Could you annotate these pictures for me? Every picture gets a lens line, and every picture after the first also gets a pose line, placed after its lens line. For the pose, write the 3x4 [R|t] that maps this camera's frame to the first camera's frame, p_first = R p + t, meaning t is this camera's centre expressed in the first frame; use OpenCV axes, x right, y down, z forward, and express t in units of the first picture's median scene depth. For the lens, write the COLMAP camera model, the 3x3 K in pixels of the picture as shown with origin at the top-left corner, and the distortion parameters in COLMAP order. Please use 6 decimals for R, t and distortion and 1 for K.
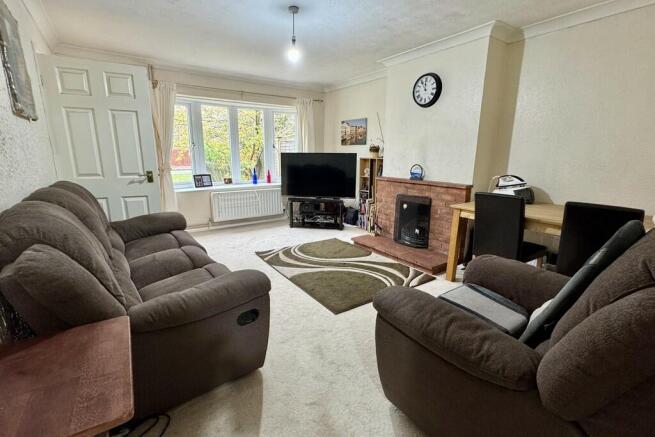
lens RADIAL K [[298.2, 0, 327.5], [0, 298.2, 218.5], [0, 0, 1]] dist [0.000792, -0.000248]
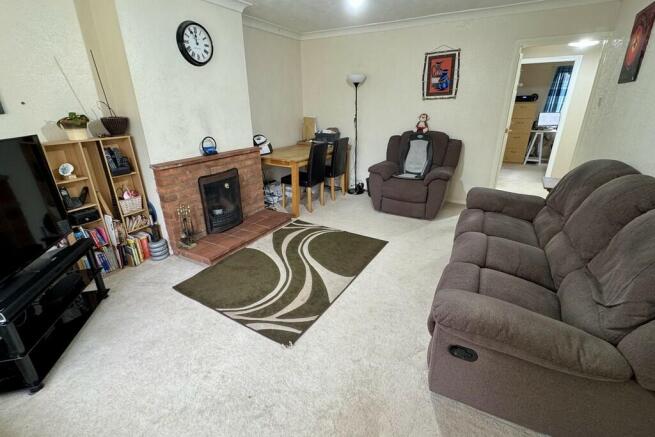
lens RADIAL K [[298.2, 0, 327.5], [0, 298.2, 218.5], [0, 0, 1]] dist [0.000792, -0.000248]
pose [[-0.423190, -0.328536, 0.844378, -0.662377], [0.205671, 0.872781, 0.442666, -0.296750], [-0.882389, 0.360996, -0.301781, 1.090130]]
